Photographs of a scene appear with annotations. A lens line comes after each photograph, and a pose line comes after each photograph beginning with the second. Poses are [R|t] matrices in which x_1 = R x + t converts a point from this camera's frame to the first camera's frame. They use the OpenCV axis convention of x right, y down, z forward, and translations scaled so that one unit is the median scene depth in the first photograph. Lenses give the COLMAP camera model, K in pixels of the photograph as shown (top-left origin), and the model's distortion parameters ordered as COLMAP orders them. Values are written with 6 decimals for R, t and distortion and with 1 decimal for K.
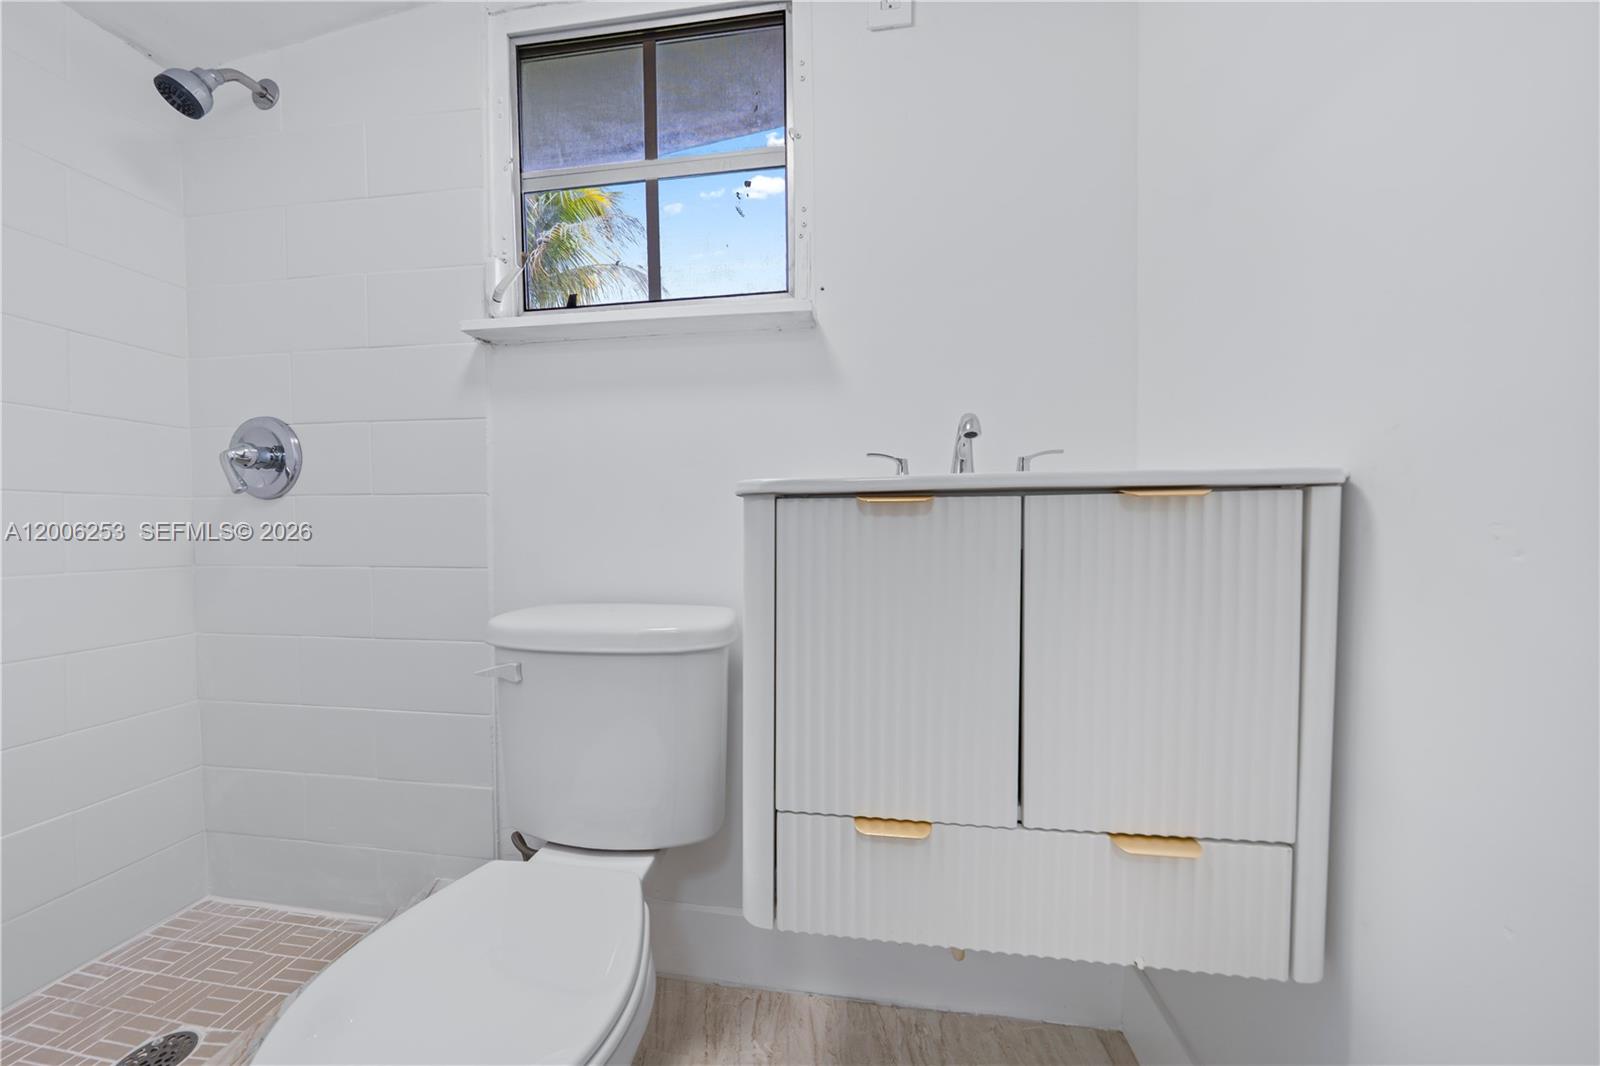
lens RADIAL K [[543.4, 0, 792.2], [0, 543.4, 537.5], [0, 0, 1]] dist [-0.004328, 0.000277]
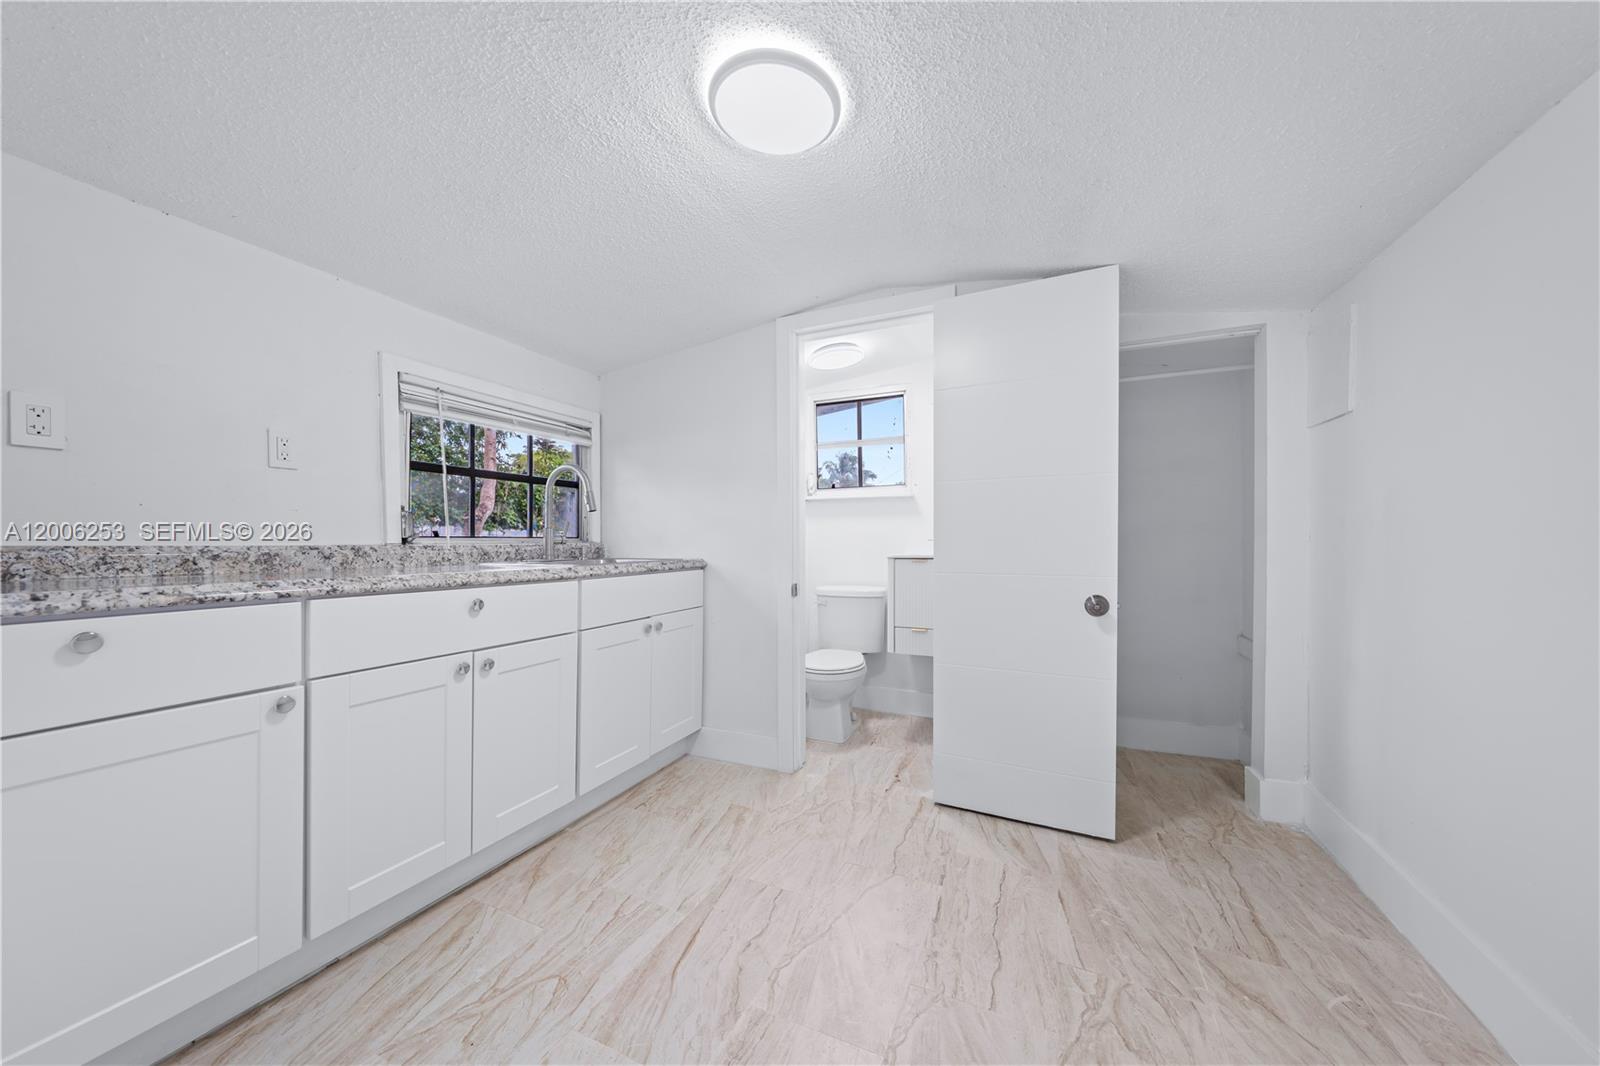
lens RADIAL K [[543.4, 0, 792.6], [0, 543.4, 550.0], [0, 0, 1]] dist [-0.004328, 0.000277]
pose [[0.958281, 0.001798, -0.285822, 0.296904], [-0.000081, 0.999982, 0.006019, -0.116491], [0.285828, -0.005745, 0.958264, -2.391492]]
